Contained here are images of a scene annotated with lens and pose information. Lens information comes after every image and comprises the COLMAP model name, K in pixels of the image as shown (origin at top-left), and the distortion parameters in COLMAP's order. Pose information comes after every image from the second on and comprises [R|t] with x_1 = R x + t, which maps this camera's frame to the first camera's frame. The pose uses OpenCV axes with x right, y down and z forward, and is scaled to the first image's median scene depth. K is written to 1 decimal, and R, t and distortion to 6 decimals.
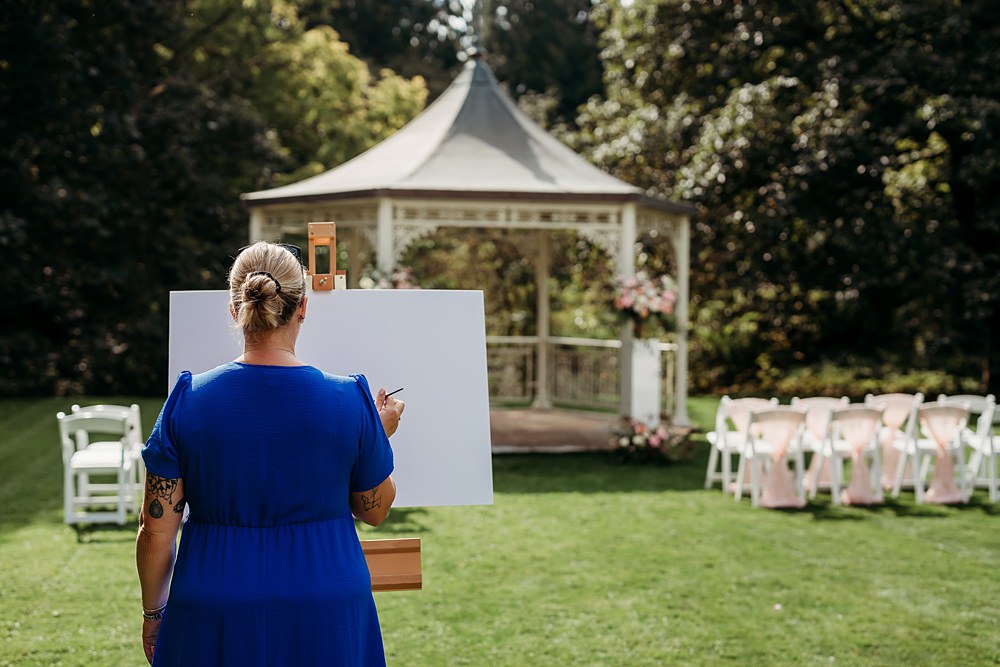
lens RADIAL K [[1443.7, 0, 499.8], [0, 1443.7, 334.6], [0, 0, 1]] dist [0.048647, -0.167115]
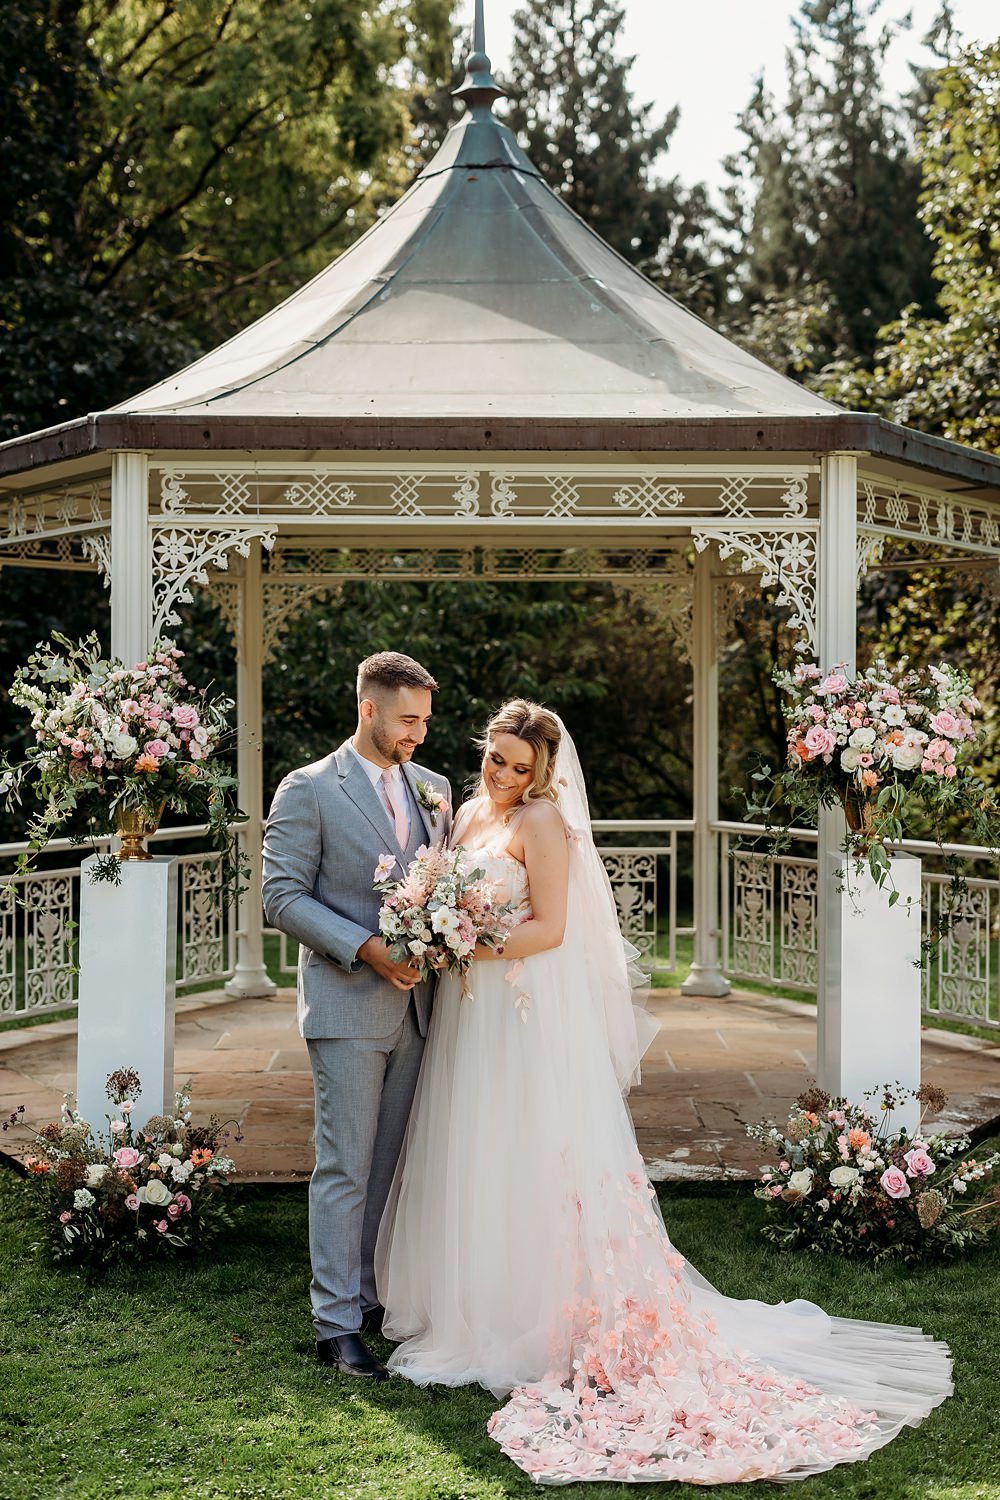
lens RADIAL K [[2258.9, 0, 497.7], [0, 2258.9, 733.9], [0, 0, 1]] dist [0.034543, -0.017383]
pose [[0.987711, -0.005037, -0.156208, 0.092254], [0.002532, 0.999865, -0.016228, -0.016172], [0.156269, 0.015633, 0.987591, 0.458537]]
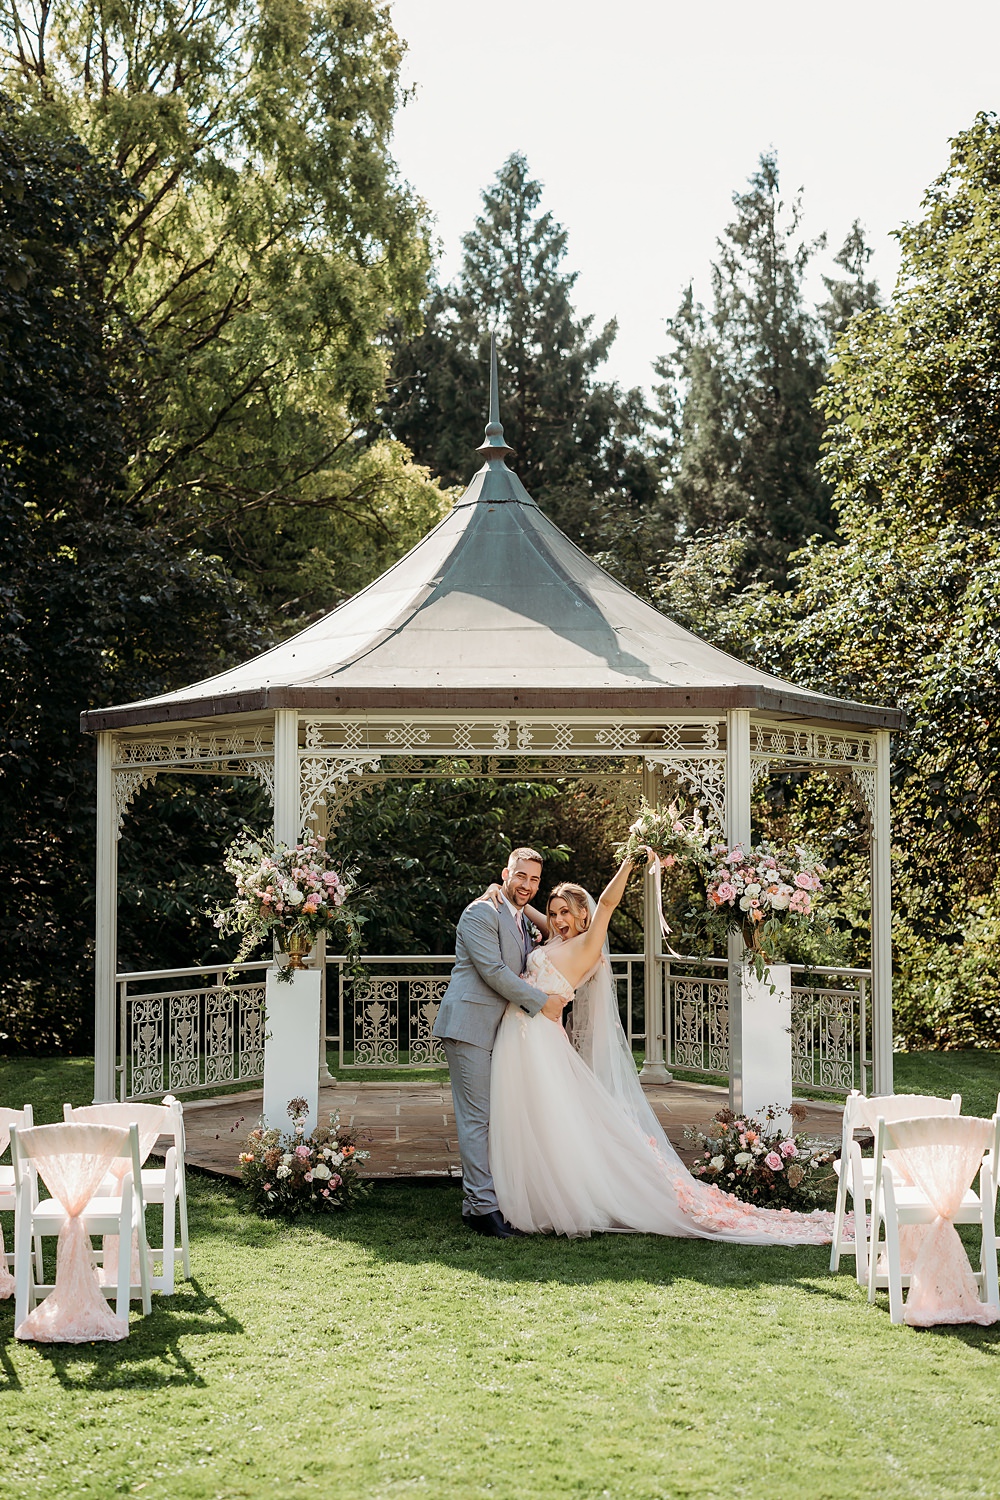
lens RADIAL K [[2280.8, 0, 504.9], [0, 2280.8, 745.3], [0, 0, 1]] dist [0.028163, -0.051044]
pose [[0.992087, -0.018297, -0.124212, 0.107850], [0.008190, 0.996648, -0.081396, -0.009190], [0.125285, 0.079734, 0.988912, 0.149733]]
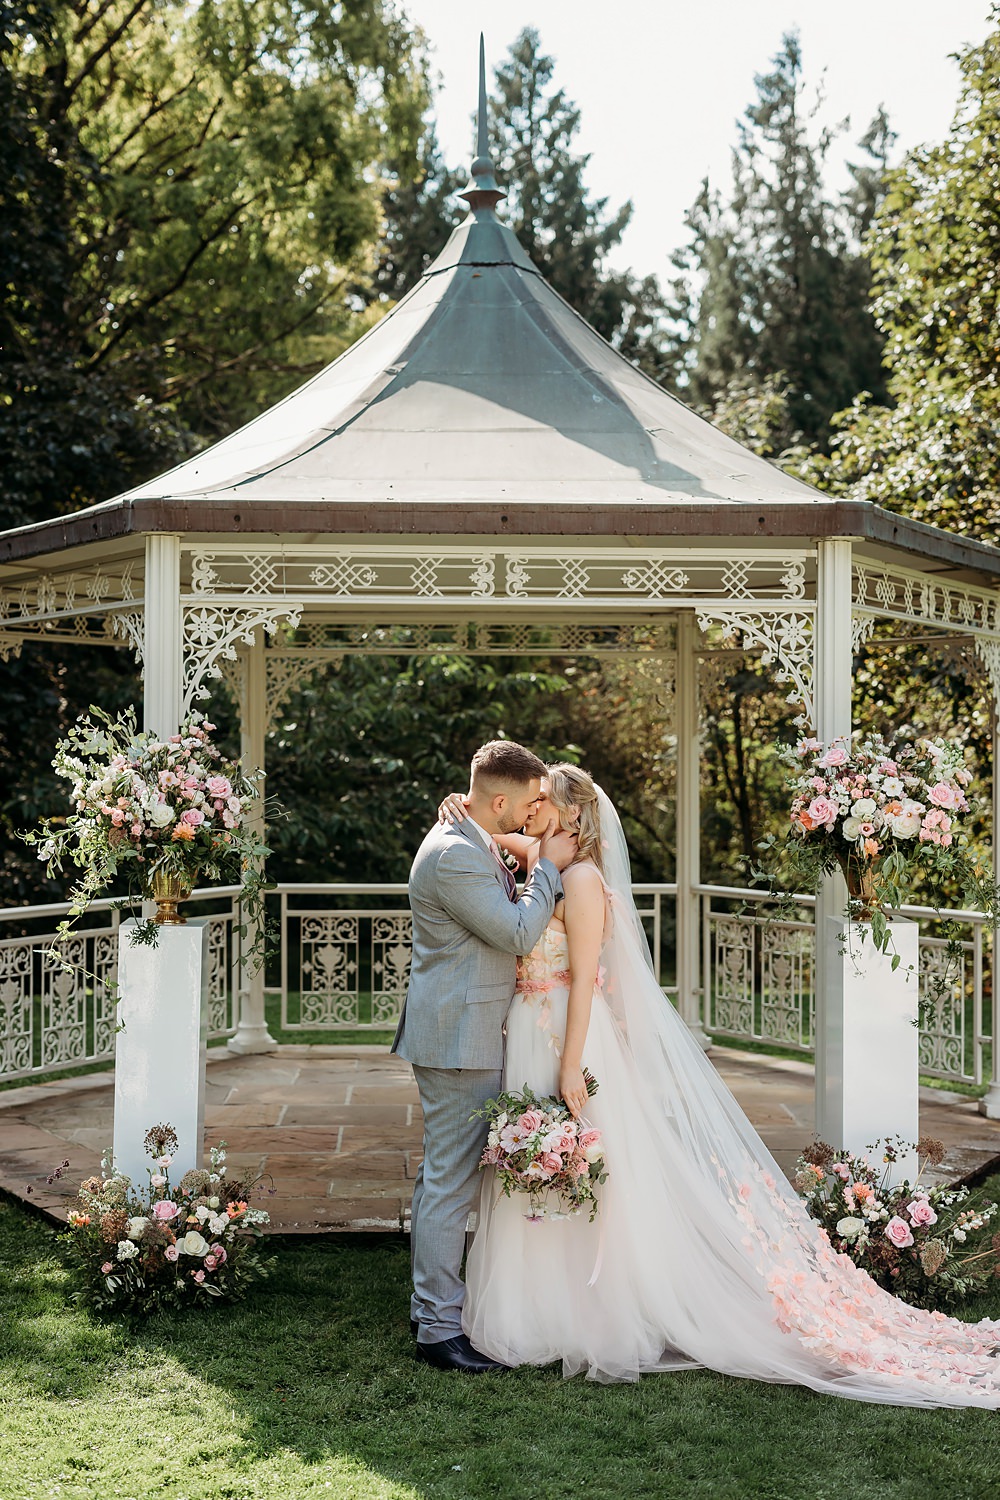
lens RADIAL K [[2165.6, 0, 497.0], [0, 2165.6, 742.8], [0, 0, 1]] dist [0.048647, -0.167115]
pose [[0.990985, -0.006897, -0.133797, 0.077208], [0.001407, 0.999155, -0.041080, -0.017770], [0.133967, 0.040521, 0.990157, 0.451975]]
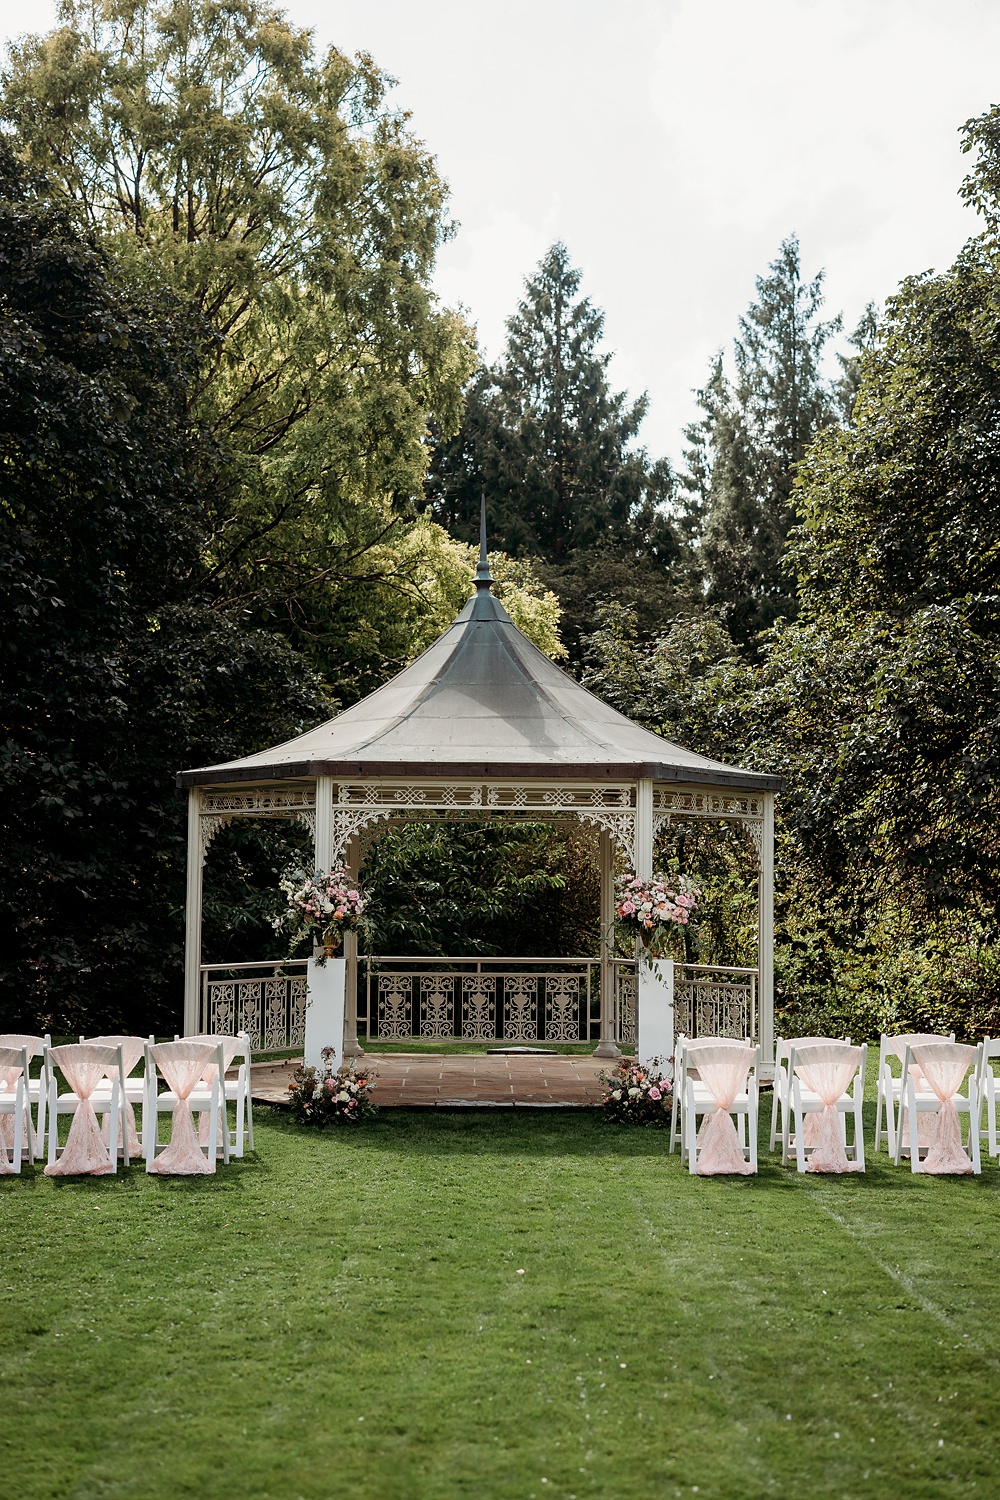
lens RADIAL K [[2258.9, 0, 497.7], [0, 2258.9, 733.9], [0, 0, 1]] dist [0.034543, -0.017383]
pose [[0.988045, -0.011261, -0.153751, 0.195186], [-0.004165, 0.995014, -0.099645, 0.004167], [0.154107, 0.099094, 0.983072, -0.180379]]
